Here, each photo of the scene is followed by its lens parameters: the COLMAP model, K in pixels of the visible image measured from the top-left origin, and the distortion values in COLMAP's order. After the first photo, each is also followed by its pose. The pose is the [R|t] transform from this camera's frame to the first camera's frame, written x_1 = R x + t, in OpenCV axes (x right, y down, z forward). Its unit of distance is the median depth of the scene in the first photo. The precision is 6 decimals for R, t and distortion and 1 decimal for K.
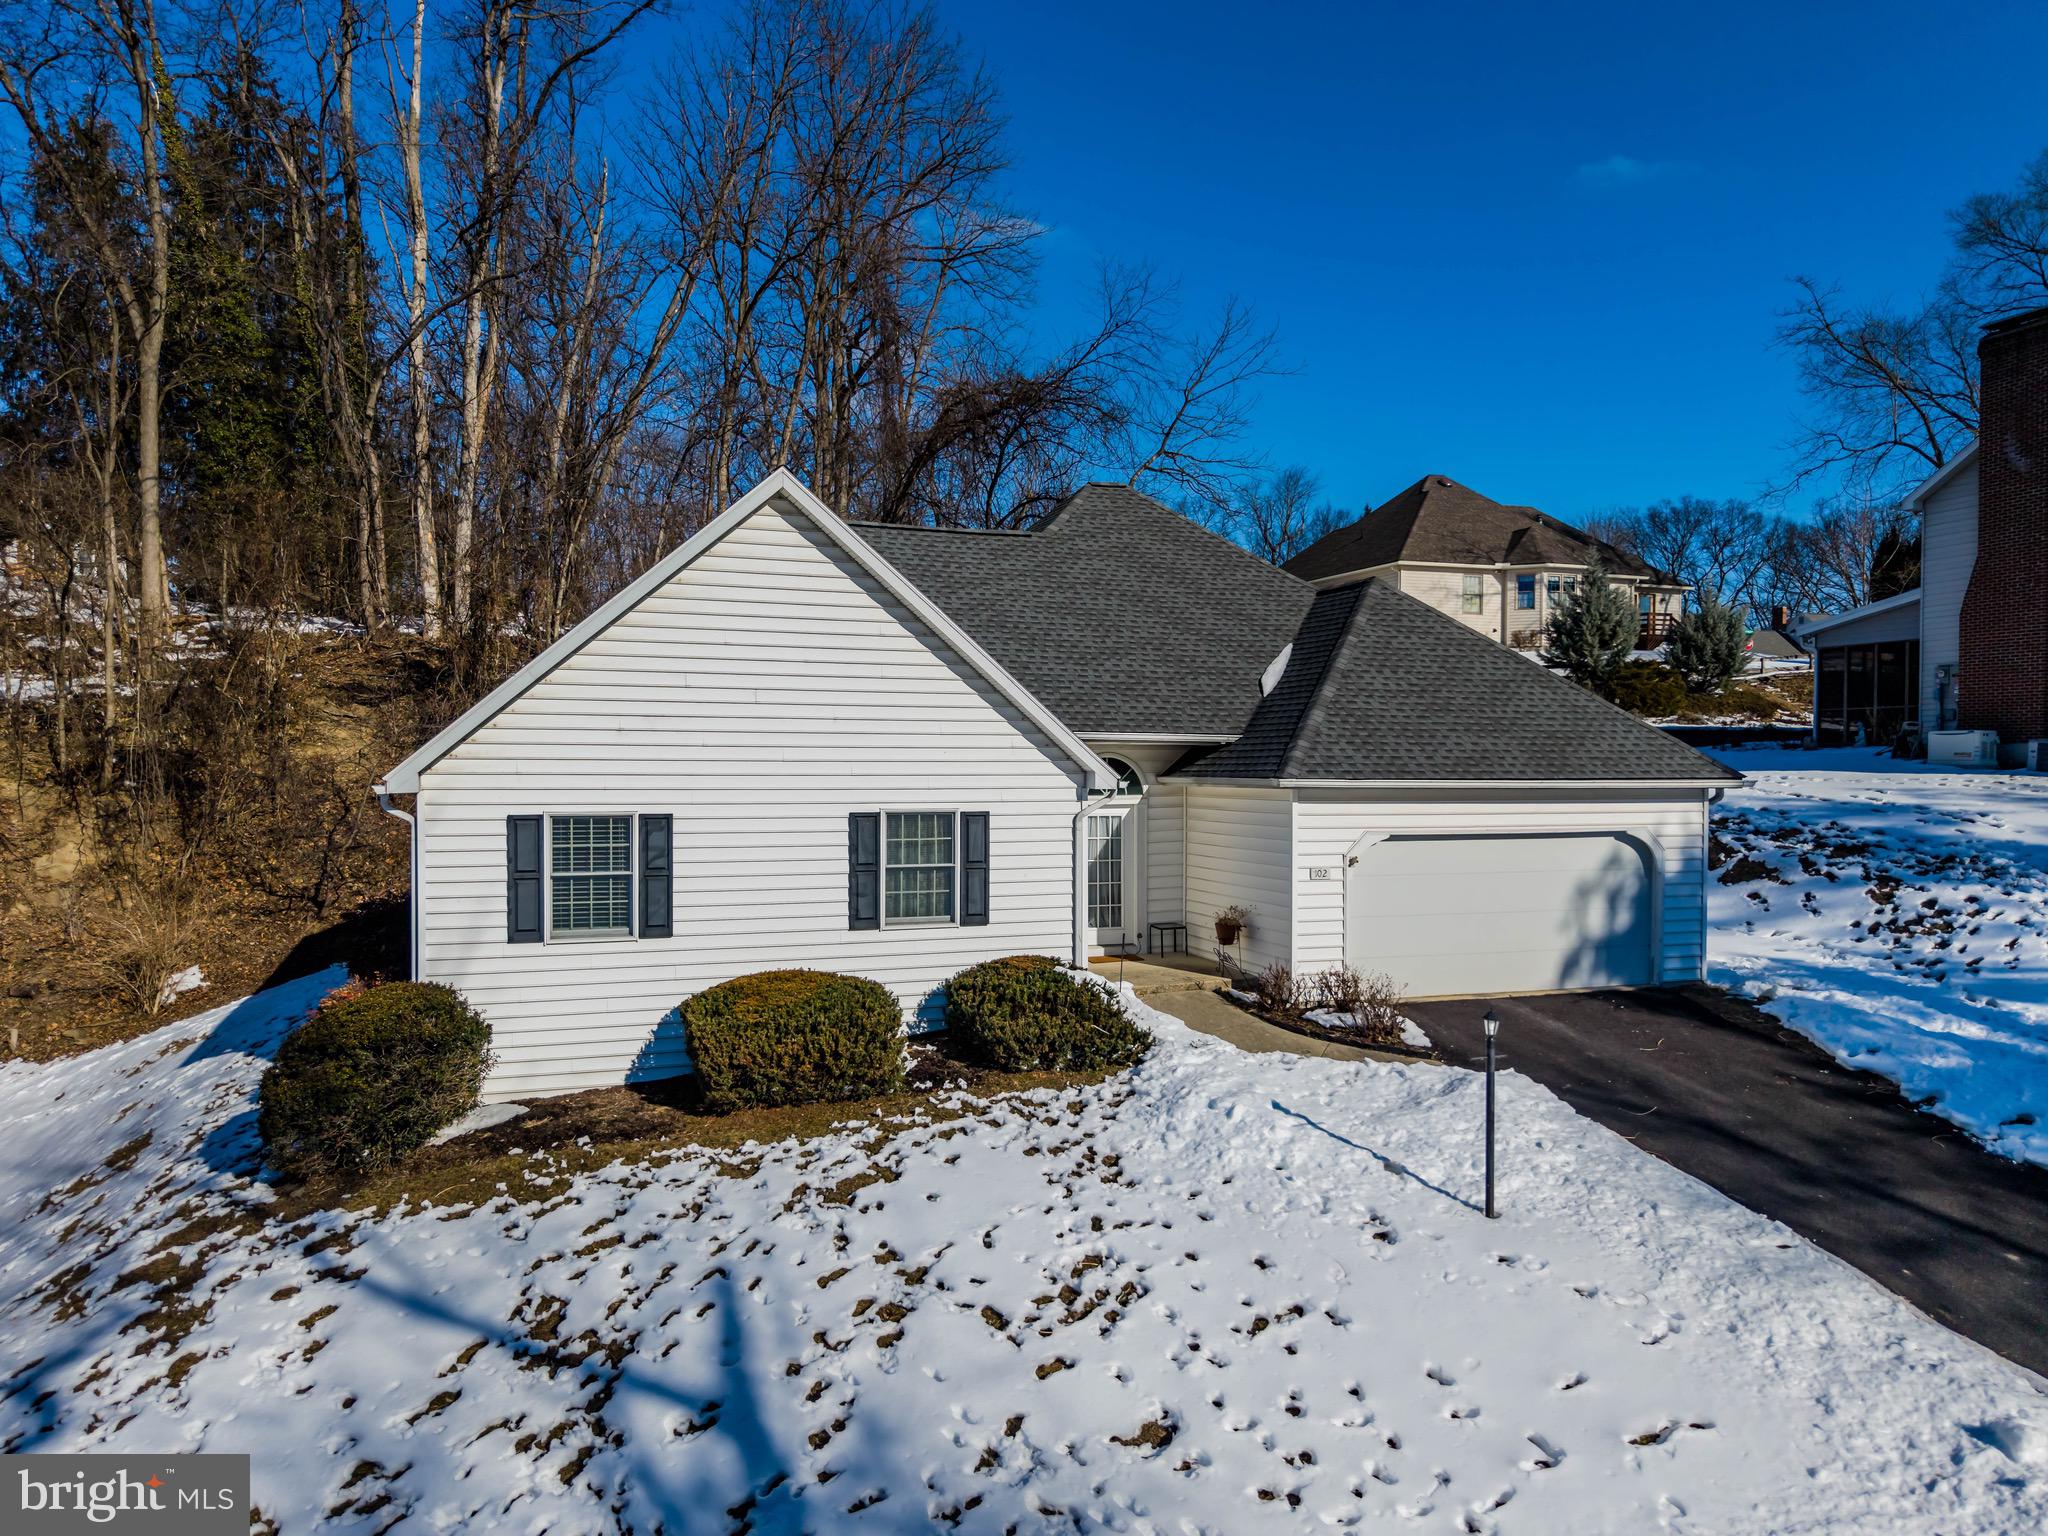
lens RADIAL K [[1397.4, 0, 1024.0], [0, 1397.4, 768.0], [0, 0, 1]] dist [0.030776, -0.036782]
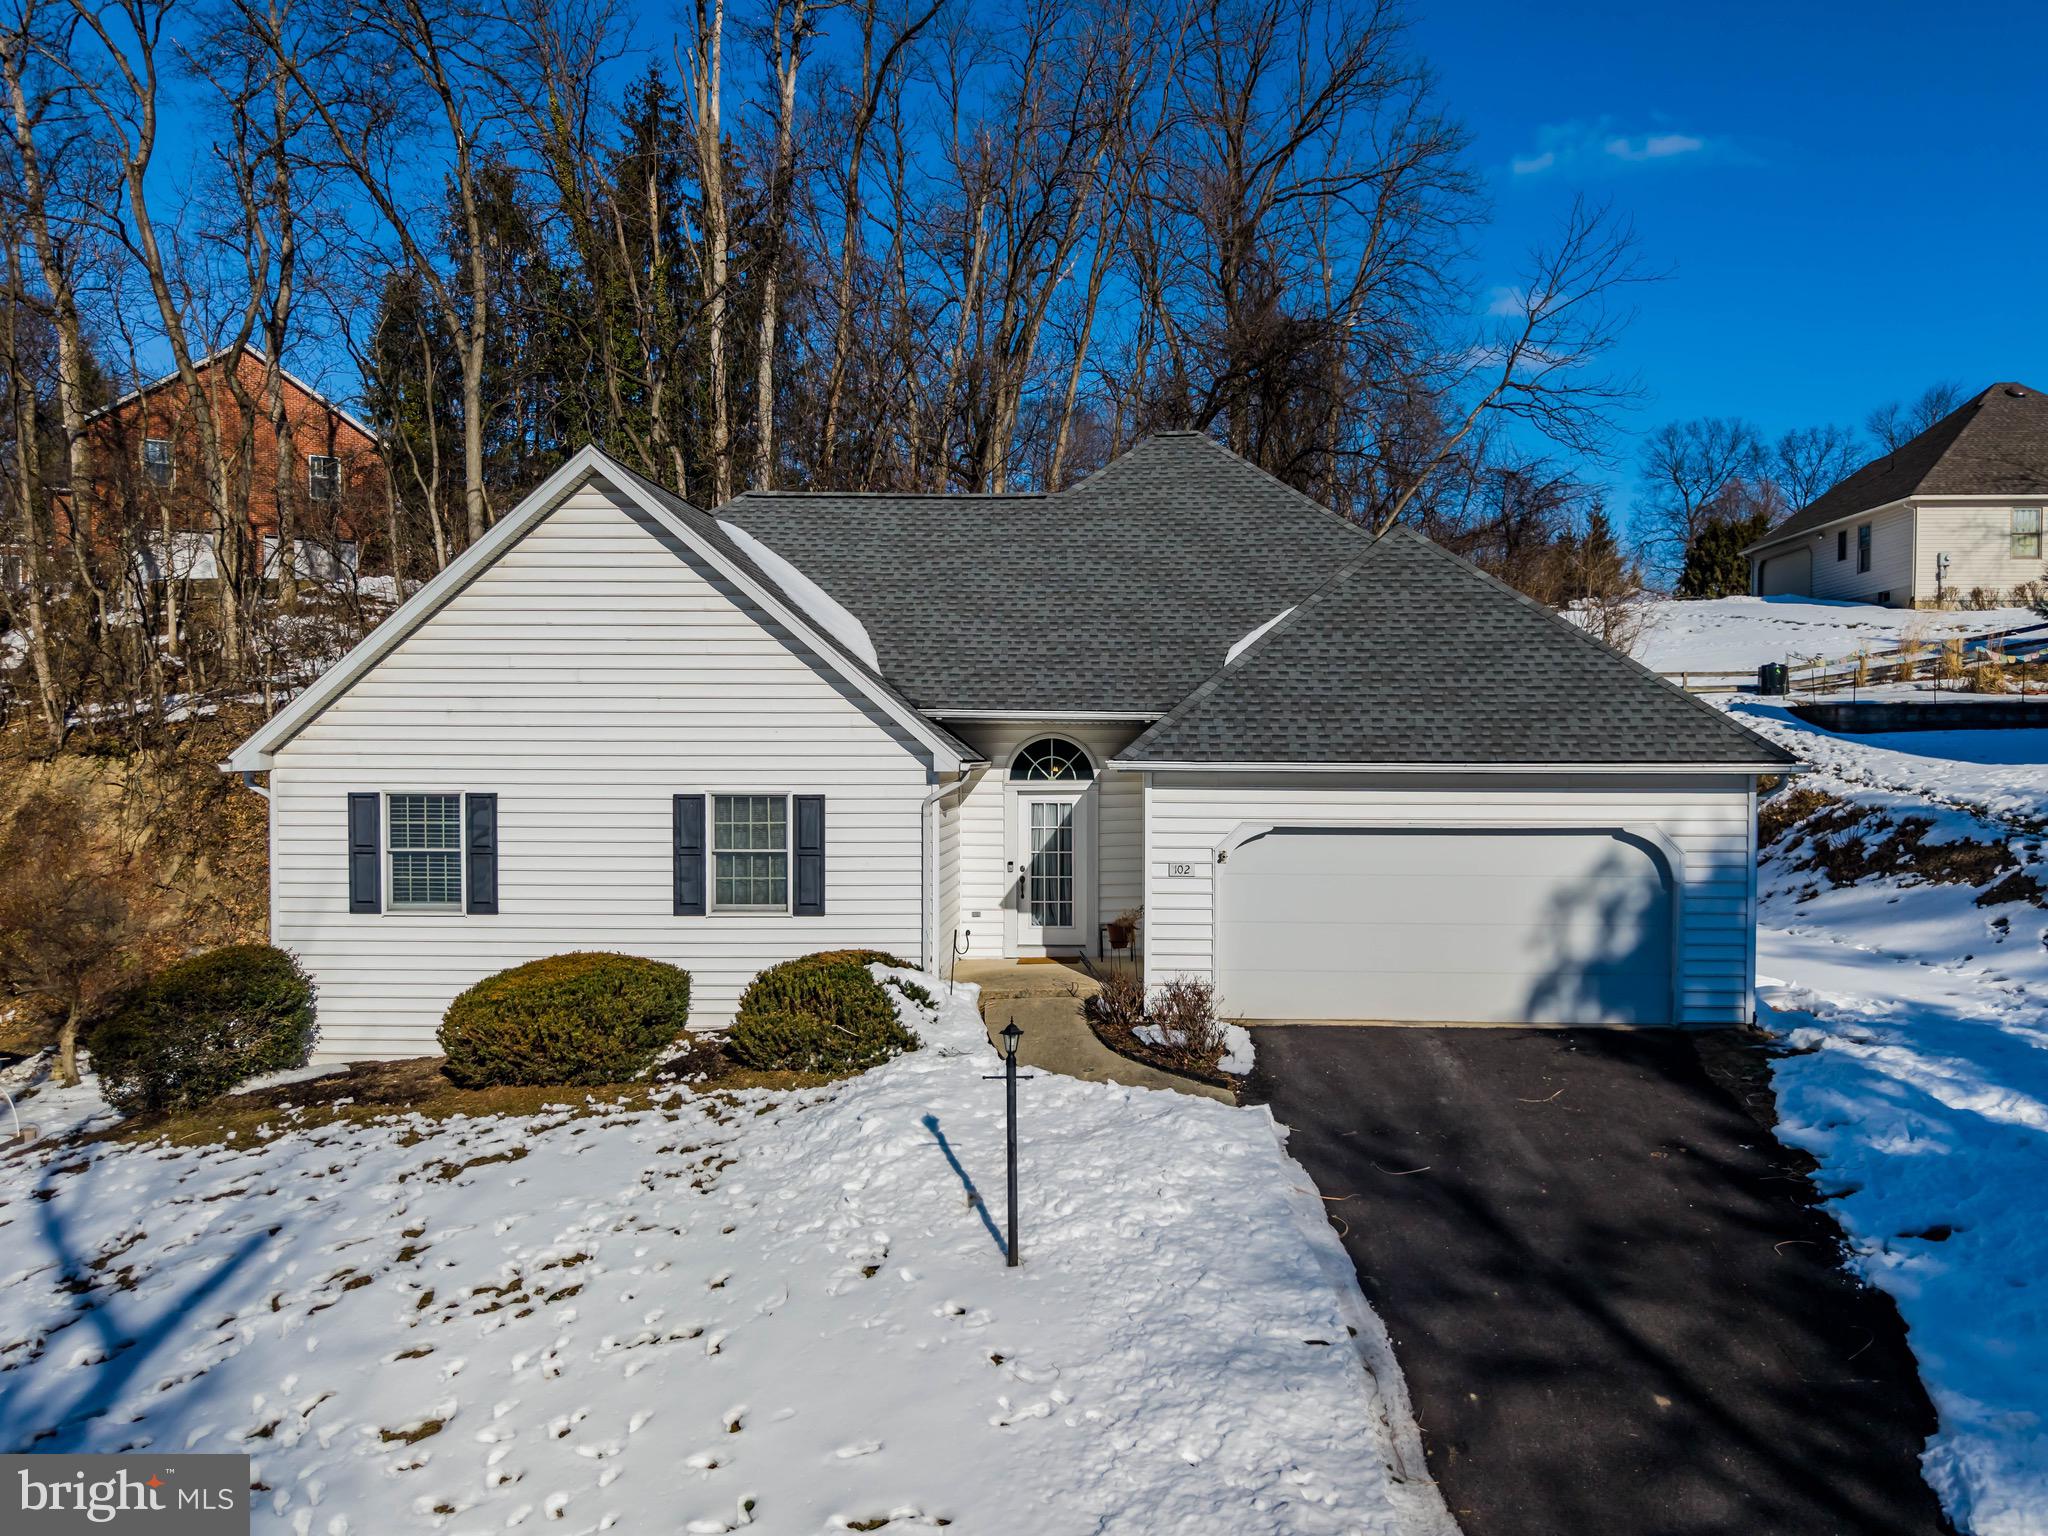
lens RADIAL K [[1525.0, 0, 1088.7], [0, 1525.0, 768.0], [0, 0, 1]] dist [-0.002513, 0.005123]
pose [[0.937590, 0.002731, -0.347733, 0.537484], [-0.000719, 0.999982, 0.005916, 0.007530], [0.347743, -0.005297, 0.937575, 0.109786]]
